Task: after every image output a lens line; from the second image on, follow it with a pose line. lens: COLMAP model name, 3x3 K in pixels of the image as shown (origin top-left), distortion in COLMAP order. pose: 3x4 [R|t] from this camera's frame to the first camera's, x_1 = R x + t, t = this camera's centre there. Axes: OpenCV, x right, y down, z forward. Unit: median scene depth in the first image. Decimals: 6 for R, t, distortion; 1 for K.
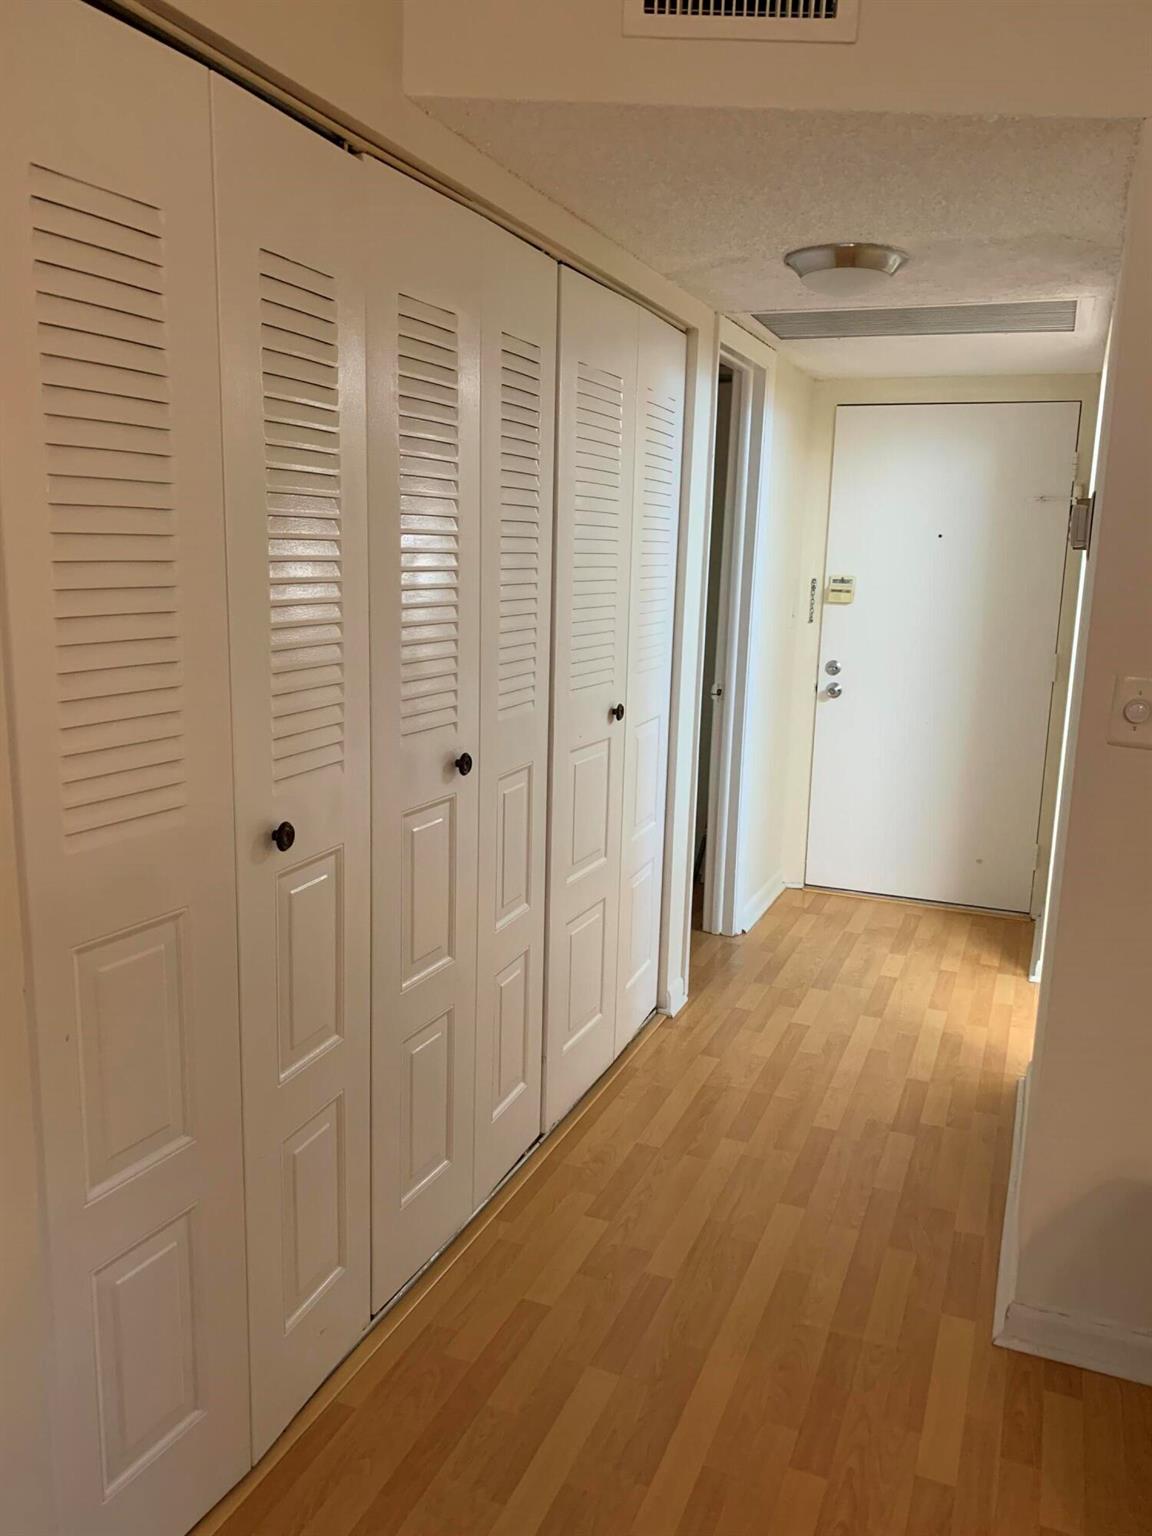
lens RADIAL K [[1154.6, 0, 567.0], [0, 1154.6, 765.8], [0, 0, 1]] dist [-0.006891, -0.009902]
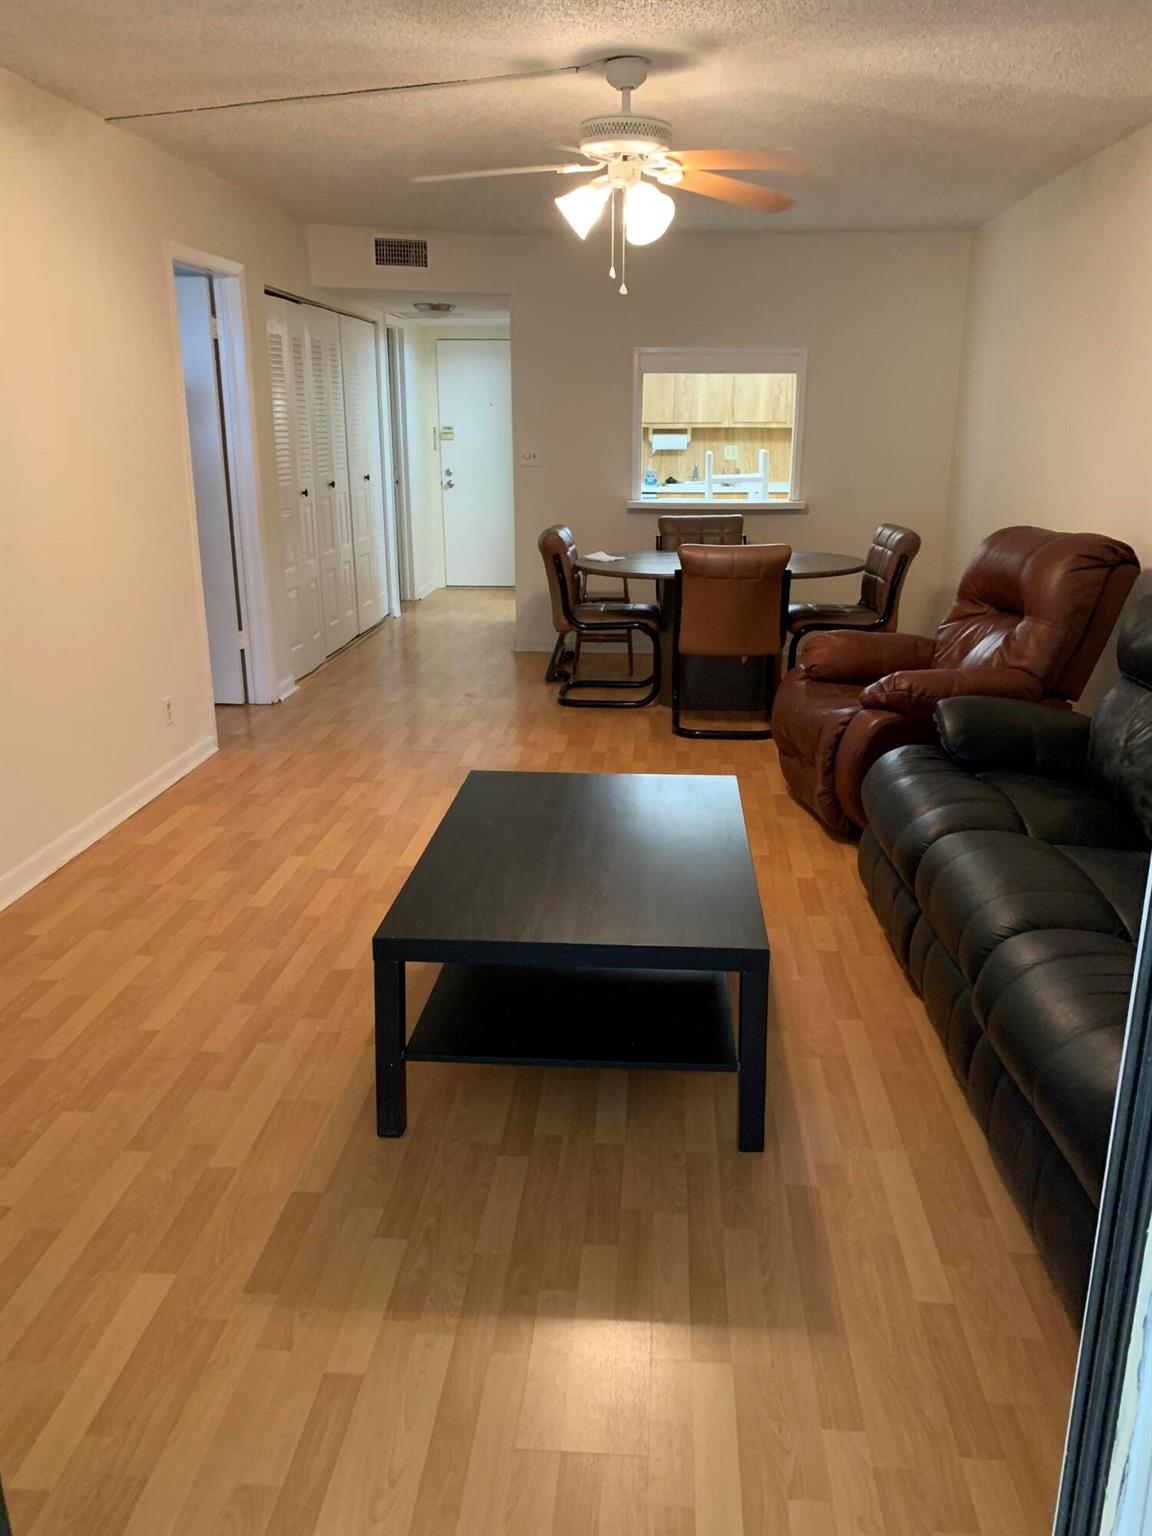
lens RADIAL K [[1154.6, 0, 579.5], [0, 1154.6, 775.7], [0, 0, 1]] dist [-0.006891, -0.009902]
pose [[0.945478, -0.122572, 0.301742, -0.274634], [0.087506, 0.988015, 0.127155, 0.242225], [-0.313711, -0.093818, 0.944872, -1.245113]]
